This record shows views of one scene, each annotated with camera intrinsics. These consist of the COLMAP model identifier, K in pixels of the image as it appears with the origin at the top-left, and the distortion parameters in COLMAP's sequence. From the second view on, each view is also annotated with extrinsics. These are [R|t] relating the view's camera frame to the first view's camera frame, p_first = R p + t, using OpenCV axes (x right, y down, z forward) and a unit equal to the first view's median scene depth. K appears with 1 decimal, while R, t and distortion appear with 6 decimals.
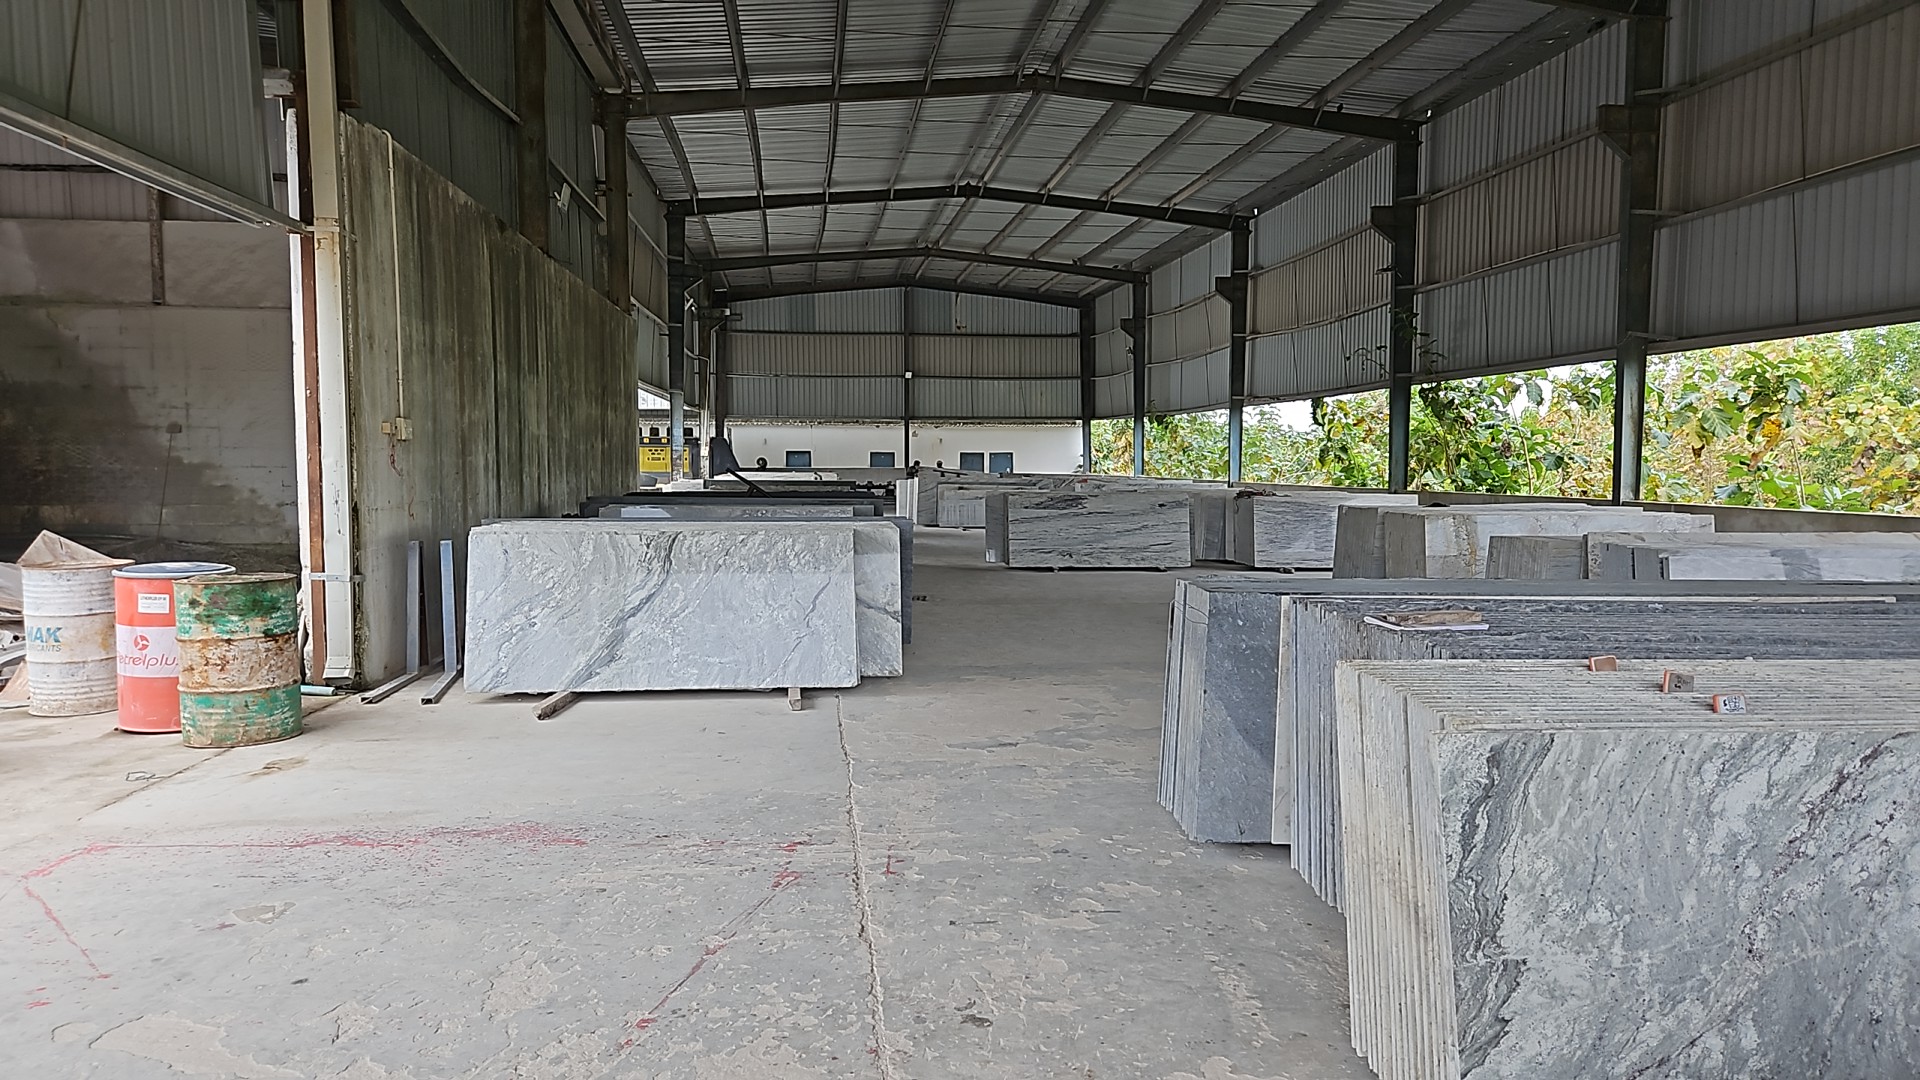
lens RADIAL K [[1263.8, 0, 951.7], [0, 1263.8, 552.3], [0, 0, 1]] dist [0.071722, -0.072003]
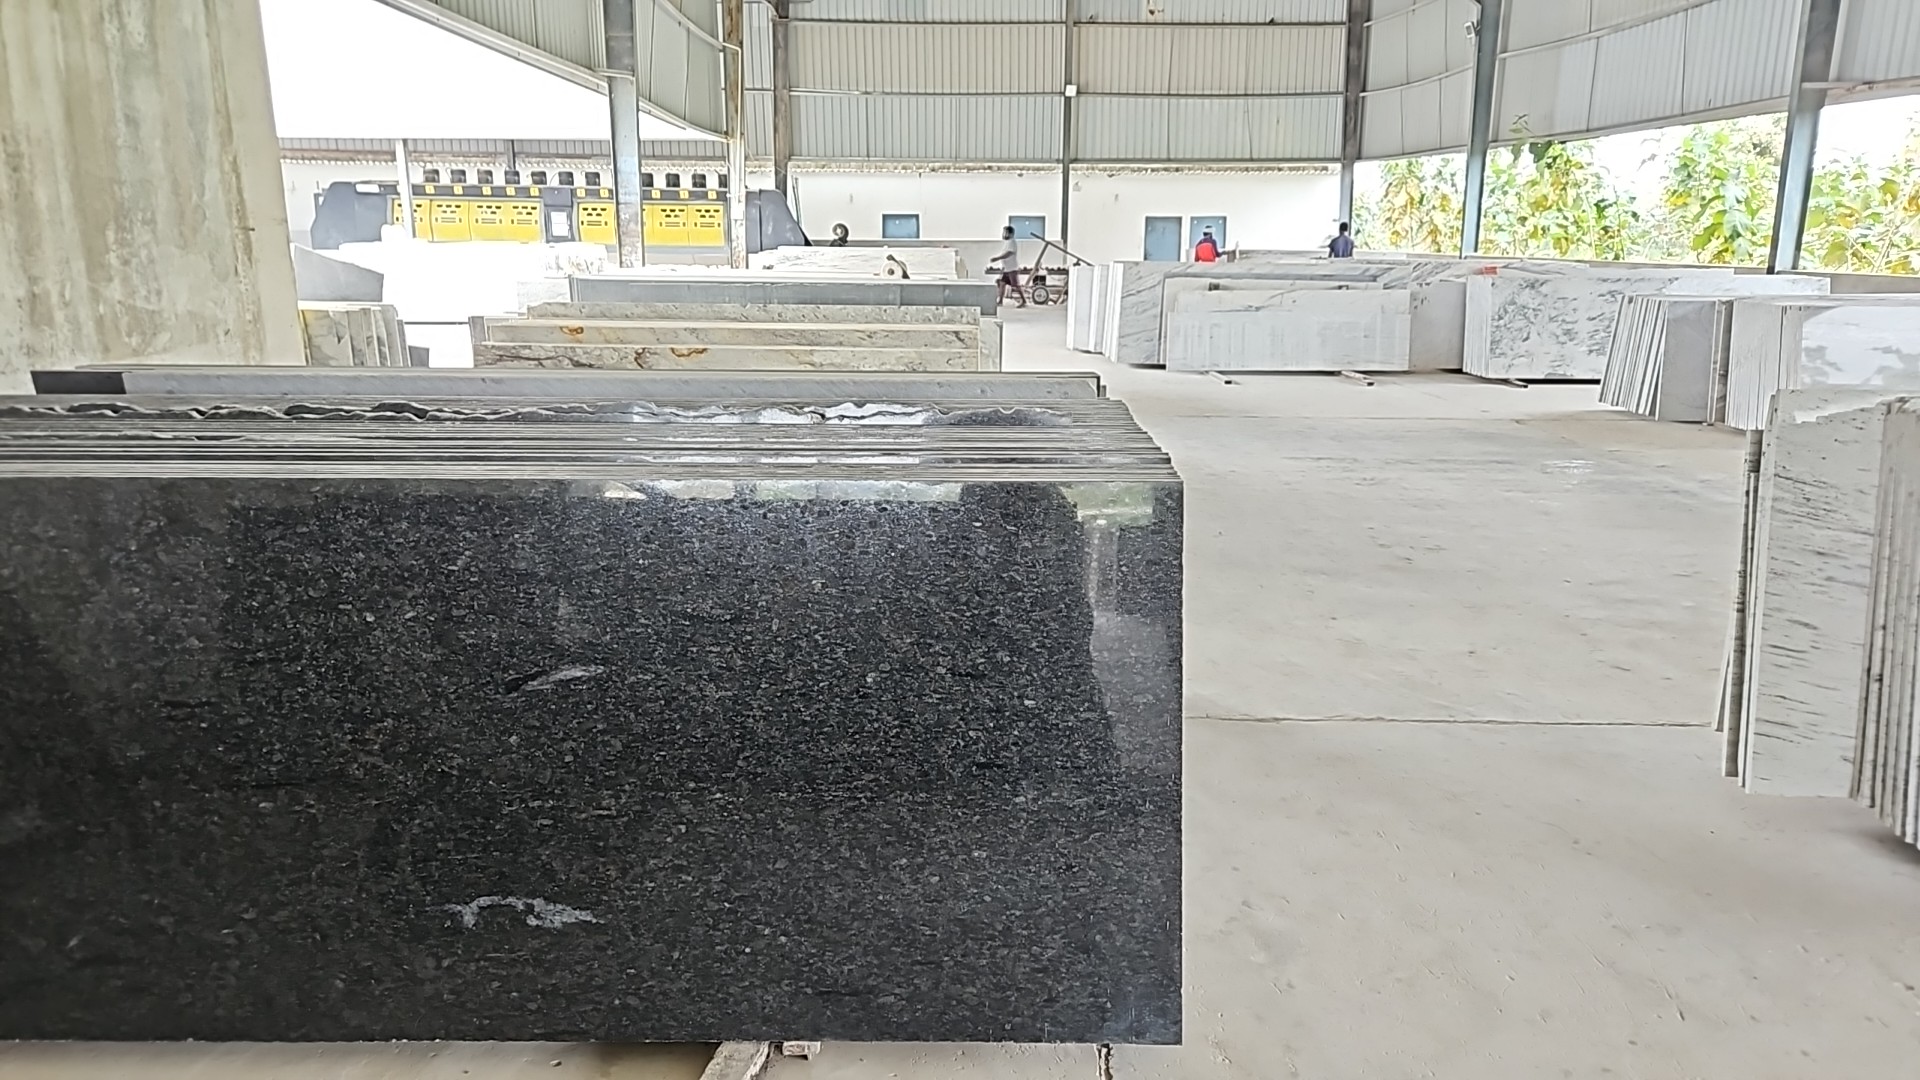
lens RADIAL K [[1269.6, 0, 960.0], [0, 1269.6, 540.0], [0, 0, 1]] dist [0.063500, -0.062999]
pose [[0.995599, 0.024777, -0.090386, -0.054760], [-0.009410, 0.985974, 0.166634, -0.048869], [0.093247, -0.165050, 0.981867, 0.681693]]
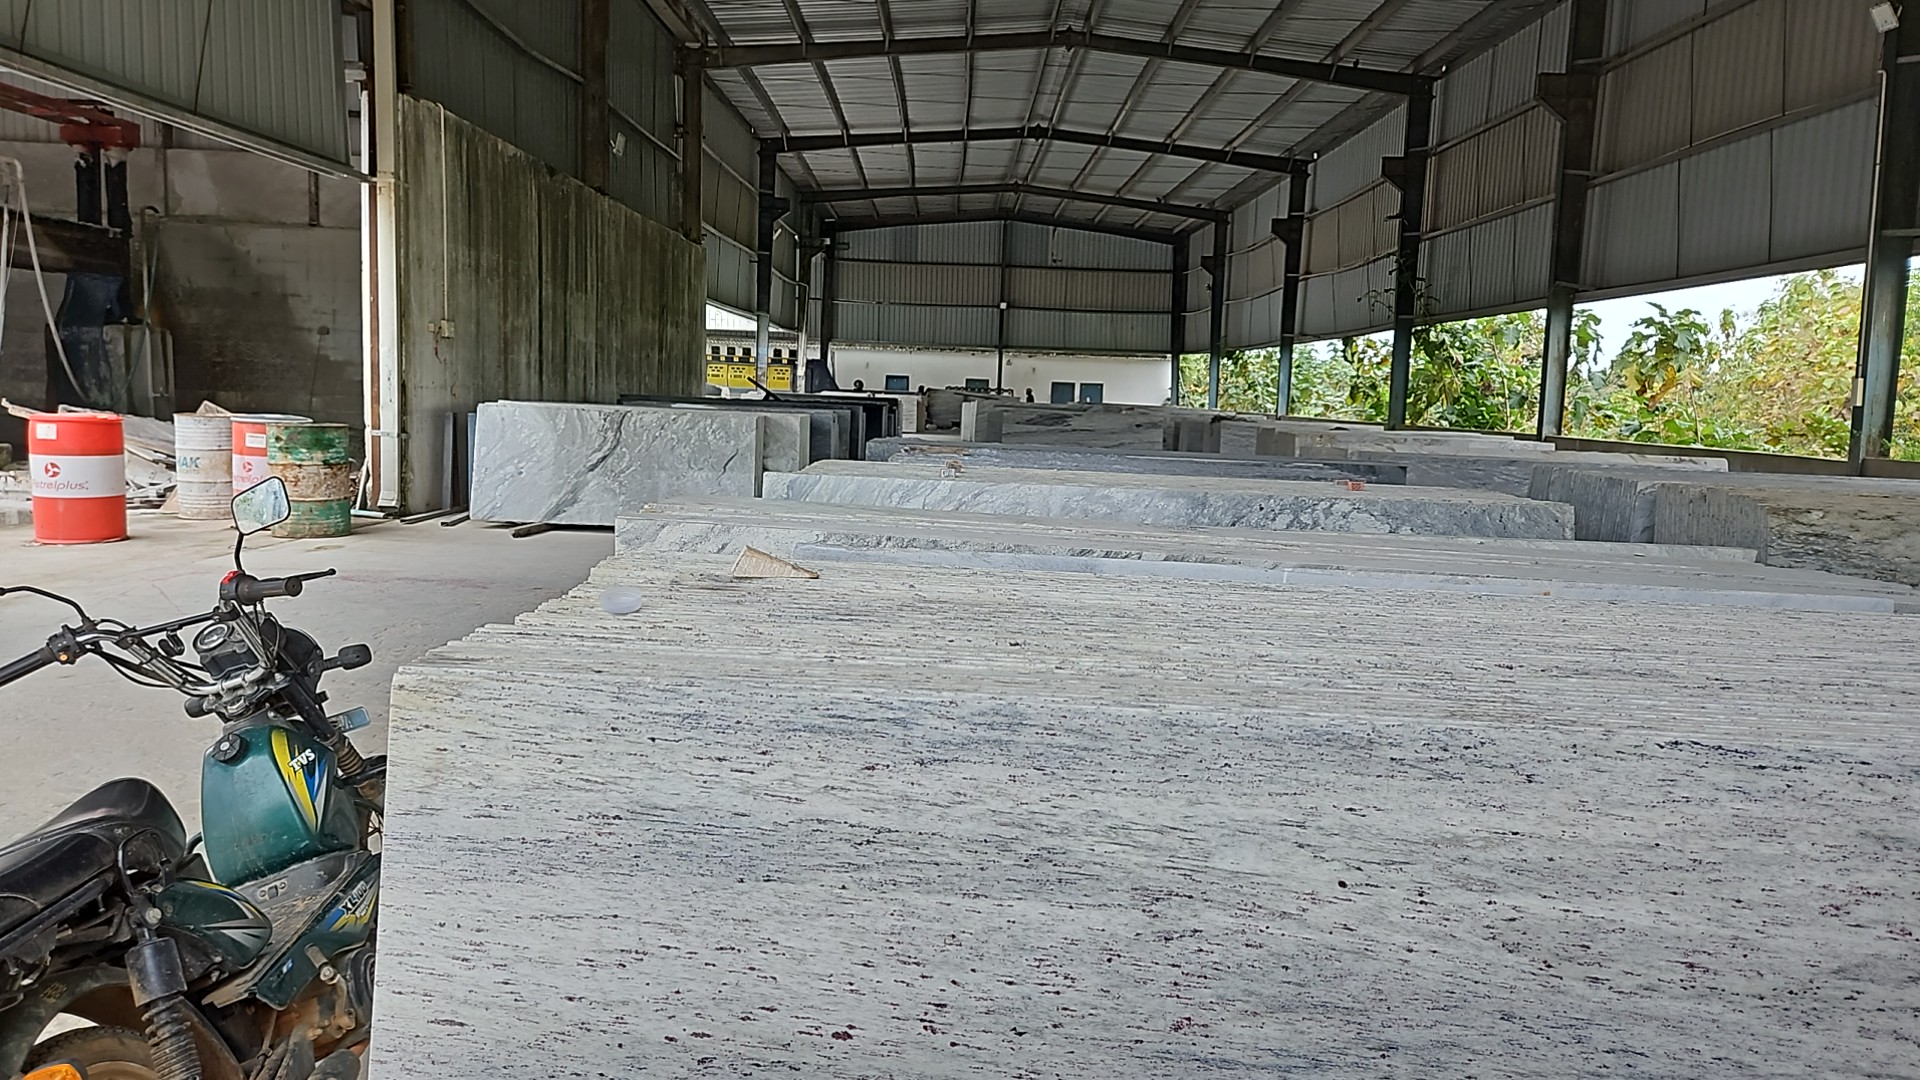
lens RADIAL K [[1269.6, 0, 960.0], [0, 1269.6, 540.0], [0, 0, 1]] dist [0.063500, -0.062999]
pose [[0.993186, 0.048036, -0.106181, 0.107655], [-0.043526, 0.998065, 0.044395, 0.017149], [0.108108, -0.039471, 0.993355, -0.118992]]
